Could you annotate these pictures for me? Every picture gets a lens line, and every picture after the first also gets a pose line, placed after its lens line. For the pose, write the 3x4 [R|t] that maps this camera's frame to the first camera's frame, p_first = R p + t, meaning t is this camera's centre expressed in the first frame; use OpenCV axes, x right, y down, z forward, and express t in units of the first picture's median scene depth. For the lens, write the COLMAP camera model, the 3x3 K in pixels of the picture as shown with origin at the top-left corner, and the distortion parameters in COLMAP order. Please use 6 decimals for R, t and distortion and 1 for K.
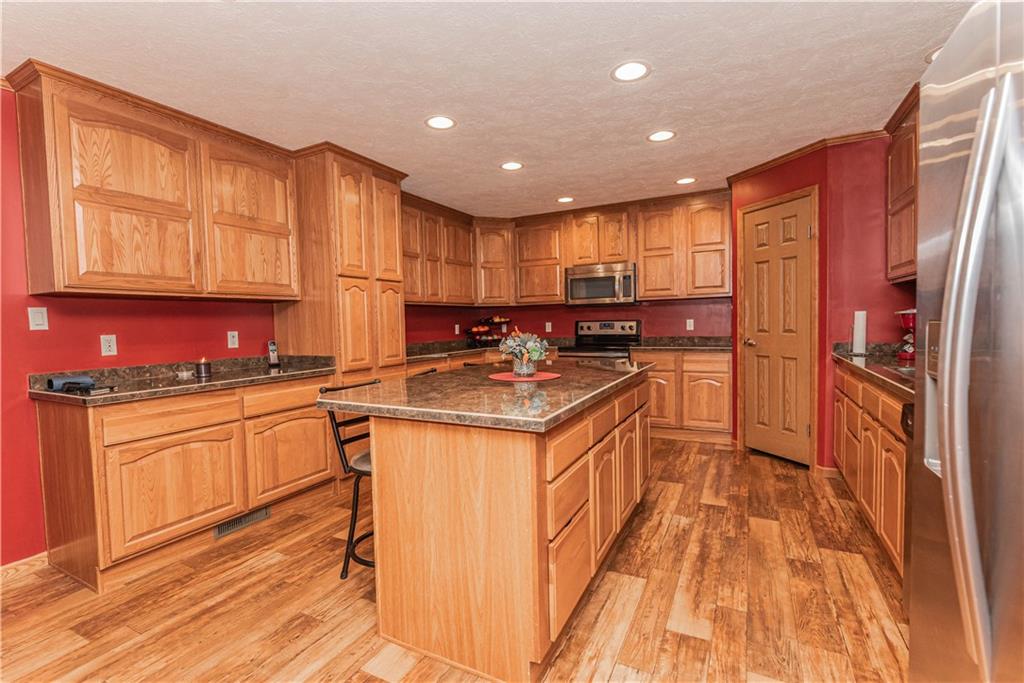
lens RADIAL K [[459.7, 0, 541.8], [0, 459.7, 342.6], [0, 0, 1]] dist [0.007237, -0.005600]
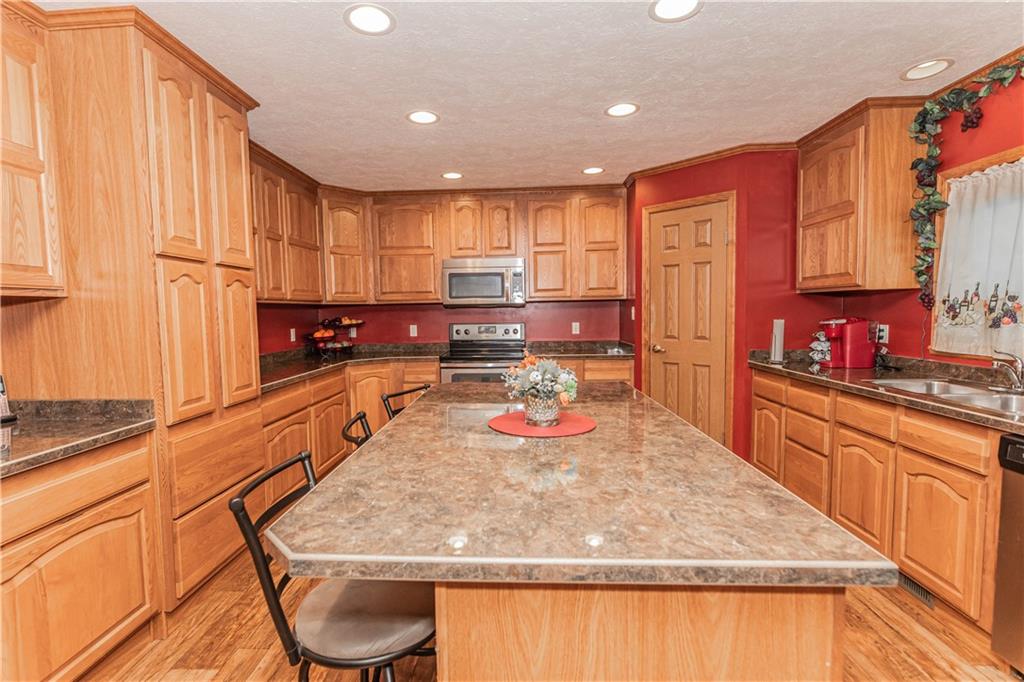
lens RADIAL K [[459.7, 0, 510.6], [0, 459.7, 342.8], [0, 0, 1]] dist [0.007237, -0.005600]
pose [[0.919459, -0.018001, 0.392773, -0.217204], [0.012071, 0.999773, 0.017563, -0.035125], [-0.393000, -0.011407, 0.919468, 0.252922]]
